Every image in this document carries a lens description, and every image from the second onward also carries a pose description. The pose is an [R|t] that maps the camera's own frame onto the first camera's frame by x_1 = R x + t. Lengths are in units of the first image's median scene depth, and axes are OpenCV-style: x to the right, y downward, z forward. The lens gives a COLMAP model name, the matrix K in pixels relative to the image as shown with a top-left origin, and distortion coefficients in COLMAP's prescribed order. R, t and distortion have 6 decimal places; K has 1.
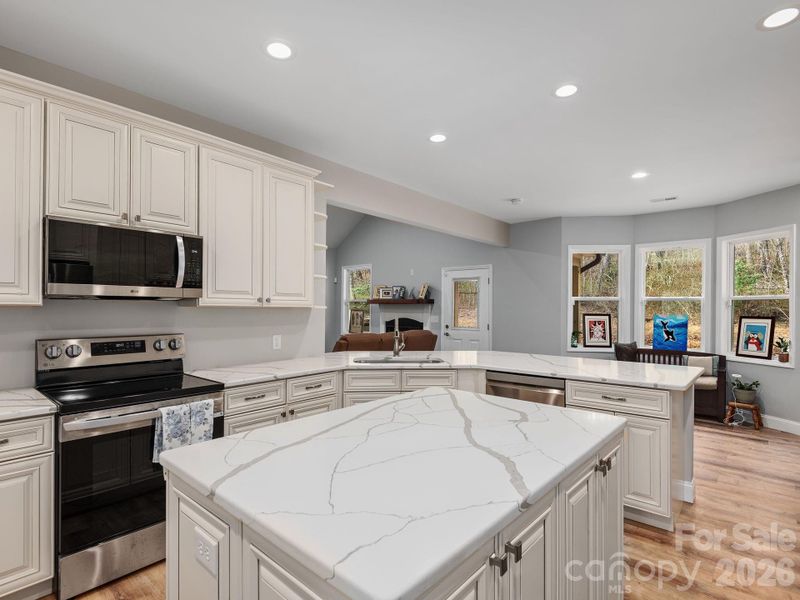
lens RADIAL K [[407.1, 0, 396.4], [0, 407.1, 308.5], [0, 0, 1]] dist [-0.001594, -0.000852]
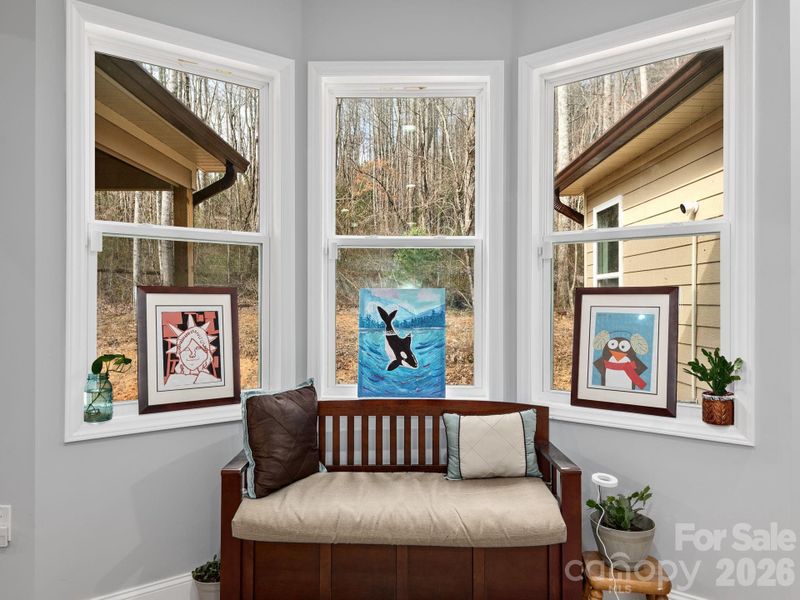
lens RADIAL K [[609.2, 0, 400.0], [0, 609.2, 300.0], [0, 0, 1]] dist [-0.003530, -0.002149]
pose [[0.767735, -0.011373, 0.640667, 0.408834], [0.008080, 0.999935, 0.008067, 0.024210], [-0.640717, -0.001017, 0.767777, 0.715828]]
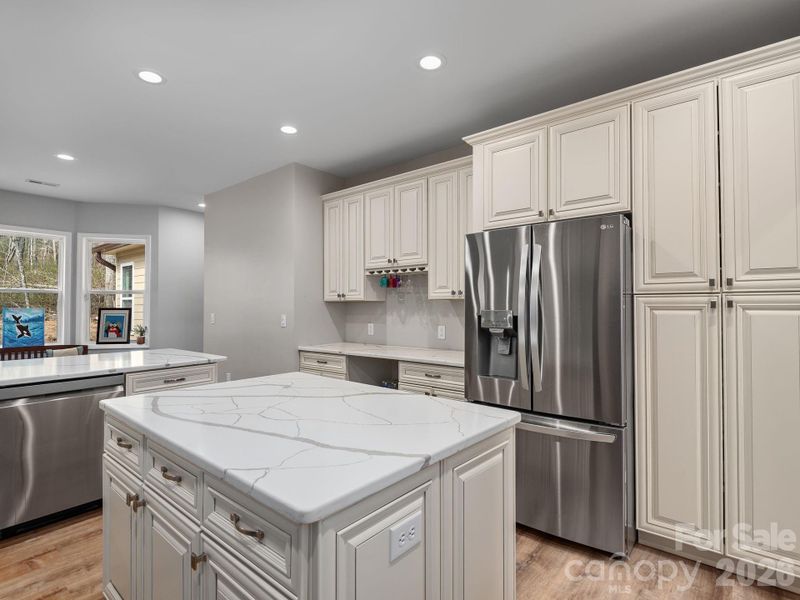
lens RADIAL K [[410.1, 0, 400.0], [0, 410.1, 300.0], [0, 0, 1]] dist [-0.006757, -0.001646]
pose [[0.002496, 0.006559, 0.999975, -0.270029], [-0.000001, 0.999978, -0.006559, 0.004227], [-0.999997, 0.000015, 0.002496, 0.182521]]
